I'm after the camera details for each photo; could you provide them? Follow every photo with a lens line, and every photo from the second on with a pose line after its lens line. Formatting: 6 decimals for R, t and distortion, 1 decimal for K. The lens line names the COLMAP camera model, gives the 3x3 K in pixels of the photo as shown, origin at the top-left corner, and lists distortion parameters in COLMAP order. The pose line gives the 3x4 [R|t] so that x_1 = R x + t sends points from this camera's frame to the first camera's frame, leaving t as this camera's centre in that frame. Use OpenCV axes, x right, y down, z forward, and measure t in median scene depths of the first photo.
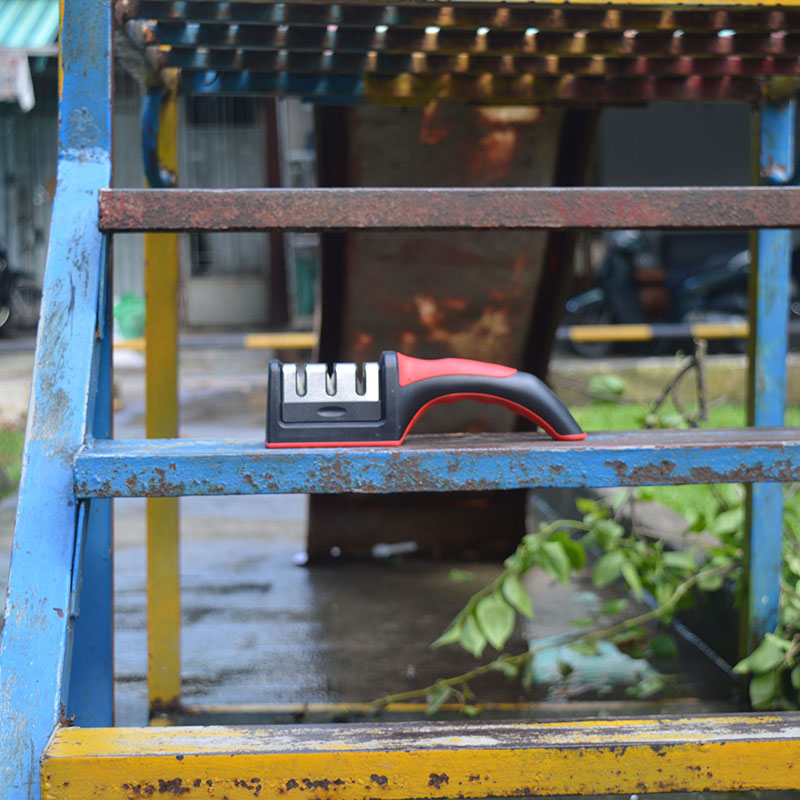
lens RADIAL K [[1739.0, 0, 415.7], [0, 1739.0, 402.2], [0, 0, 1]] dist [-0.029394, -0.072500]
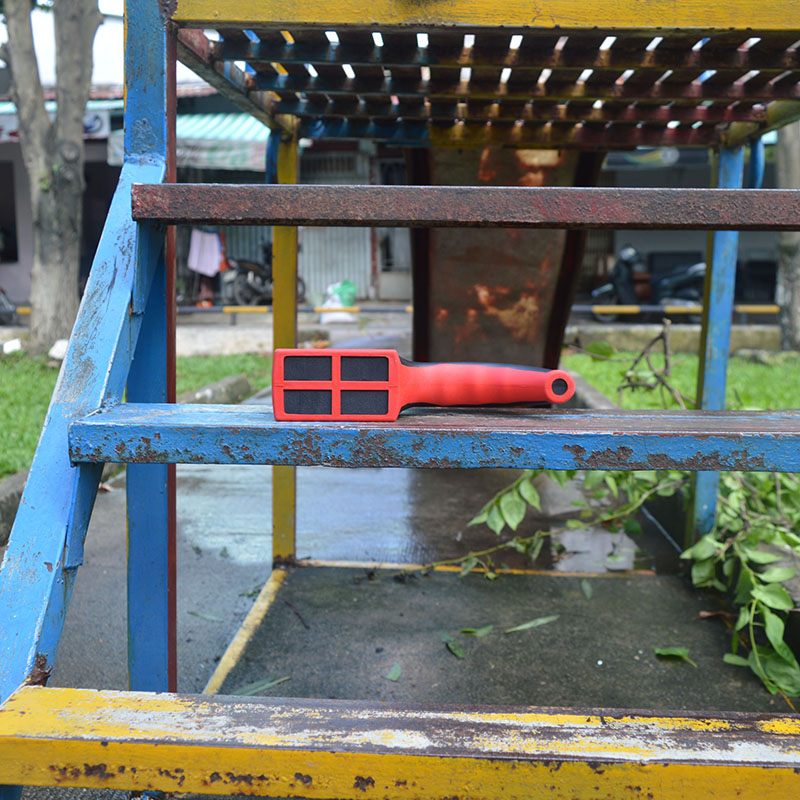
lens RADIAL K [[943.8, 0, 400.0], [0, 943.8, 400.0], [0, 0, 1]] dist [-0.012246, -0.023308]
pose [[0.993129, 0.034480, -0.111834, 0.069739], [-0.027621, 0.997674, 0.062312, -0.024179], [0.113723, -0.058795, 0.991771, 0.406403]]
